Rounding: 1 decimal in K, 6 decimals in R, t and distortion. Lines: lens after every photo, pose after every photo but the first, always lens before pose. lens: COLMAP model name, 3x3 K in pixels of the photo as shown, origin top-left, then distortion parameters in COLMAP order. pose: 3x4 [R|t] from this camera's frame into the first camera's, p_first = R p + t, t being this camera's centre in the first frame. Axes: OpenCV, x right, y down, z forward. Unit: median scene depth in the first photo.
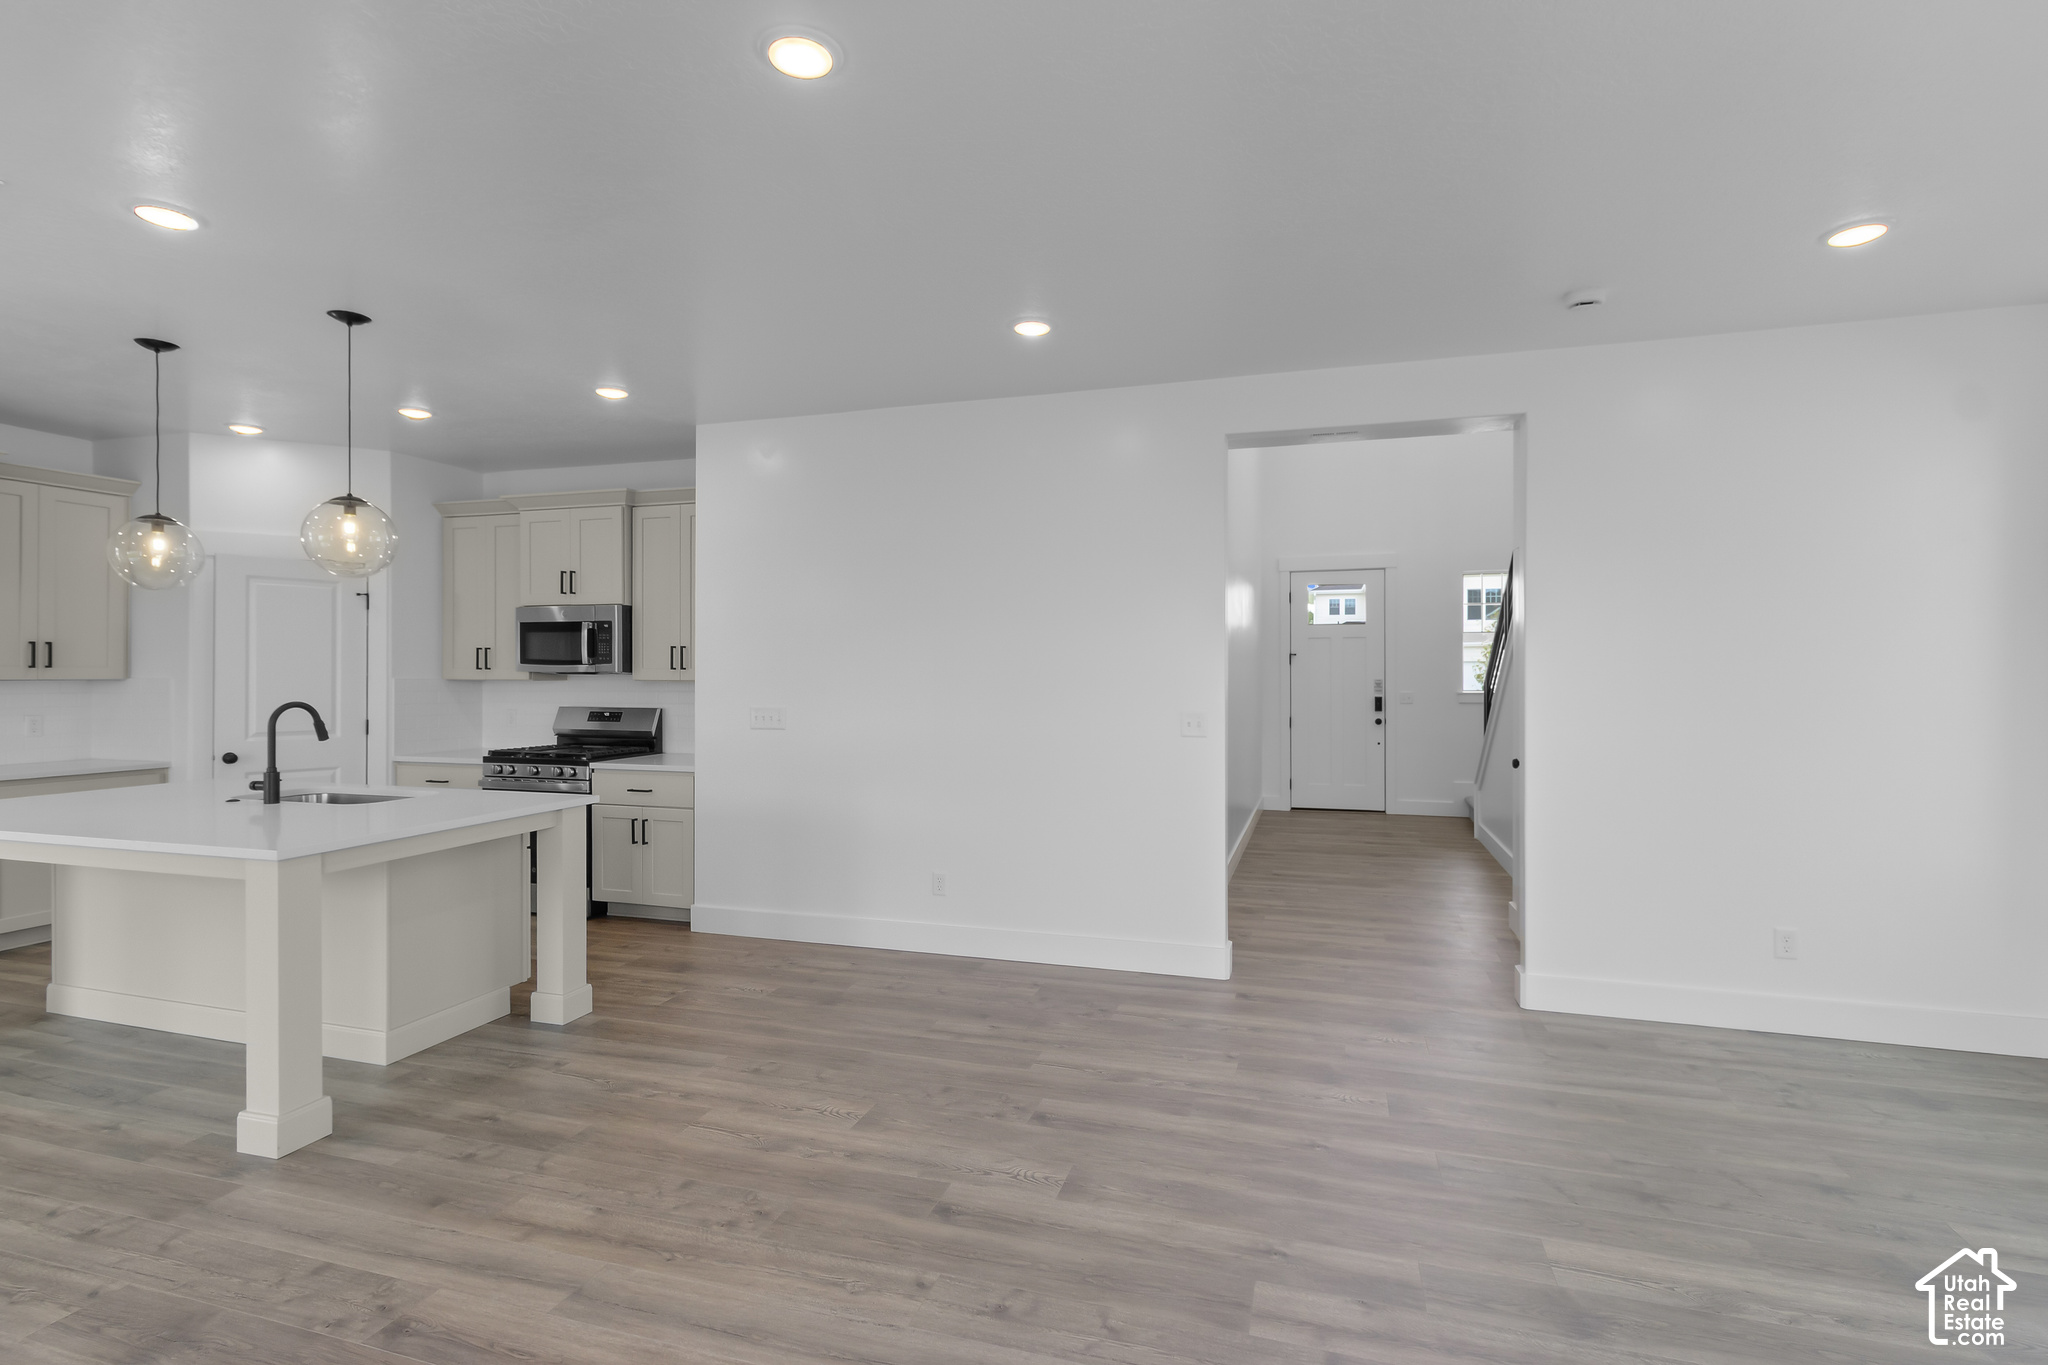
lens RADIAL K [[961.6, 0, 1040.7], [0, 961.6, 675.4], [0, 0, 1]] dist [0.001169, -0.000233]
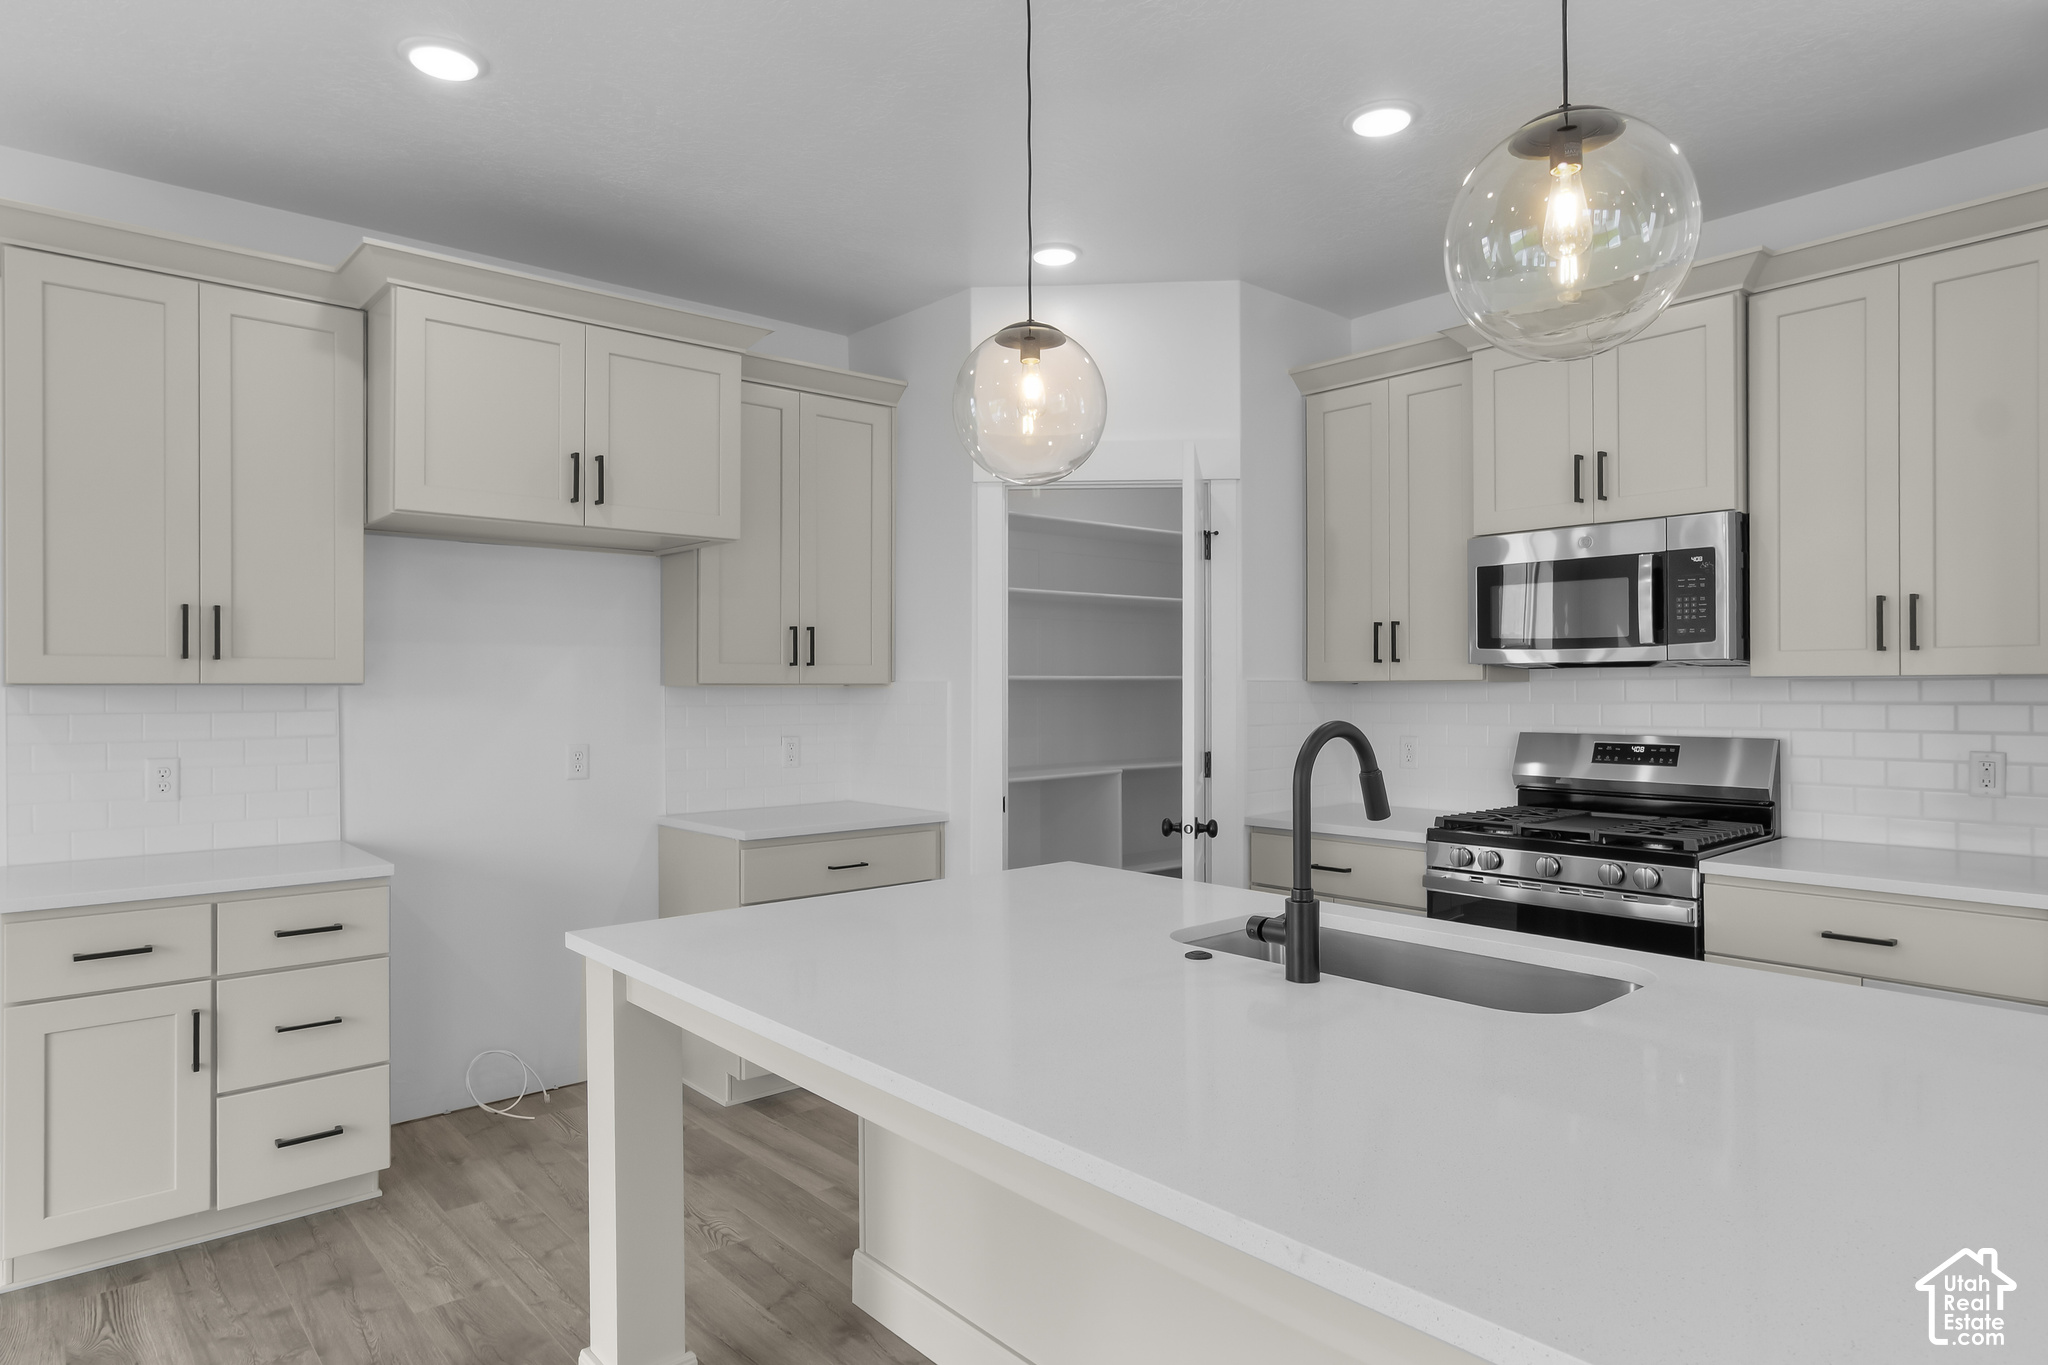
lens RADIAL K [[1186.3, 0, 1018.9], [0, 1186.3, 690.5], [0, 0, 1]] dist [0.004438, -0.000009]
pose [[0.841682, -0.005117, -0.539949, -0.419449], [0.006615, 0.999978, 0.000835, 0.008420], [0.539933, -0.004275, 0.841697, 0.348300]]
